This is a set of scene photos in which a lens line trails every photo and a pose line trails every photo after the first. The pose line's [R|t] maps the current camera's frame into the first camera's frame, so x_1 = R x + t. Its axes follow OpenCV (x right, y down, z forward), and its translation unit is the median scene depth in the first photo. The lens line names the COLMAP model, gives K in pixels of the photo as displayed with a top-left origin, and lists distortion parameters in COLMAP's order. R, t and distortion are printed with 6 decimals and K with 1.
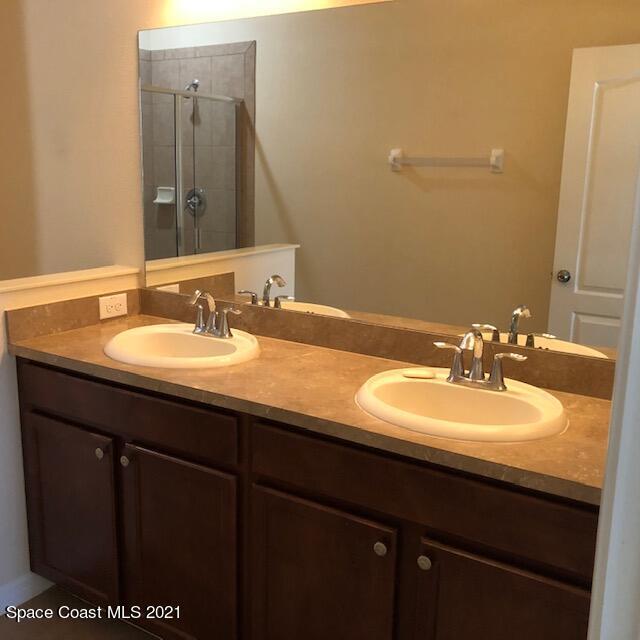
lens RADIAL K [[687.1, 0, 321.9], [0, 687.1, 315.1], [0, 0, 1]] dist [-0.011273, 0.000000]
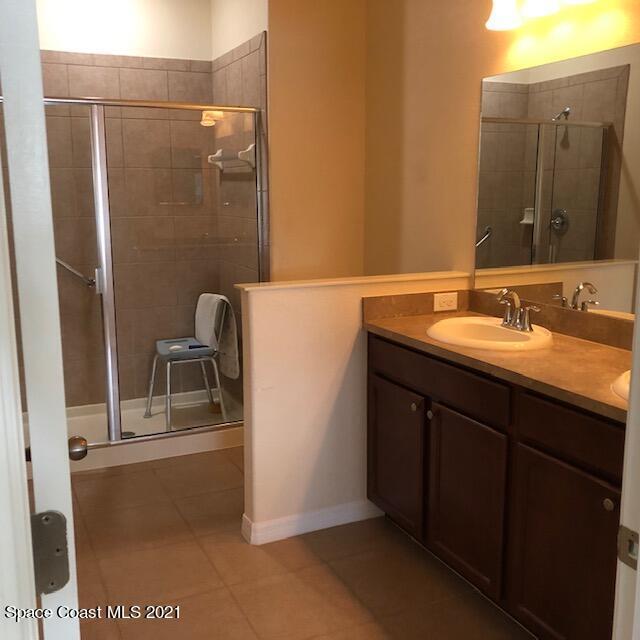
lens RADIAL K [[687.1, 0, 318.8], [0, 687.1, 321.0], [0, 0, 1]] dist [-0.011273, 0.000000]
pose [[0.839338, 0.069398, -0.539162, 0.192319], [-0.084046, 0.996459, -0.002579, 0.047683], [0.537074, 0.047479, 0.842198, -0.187179]]
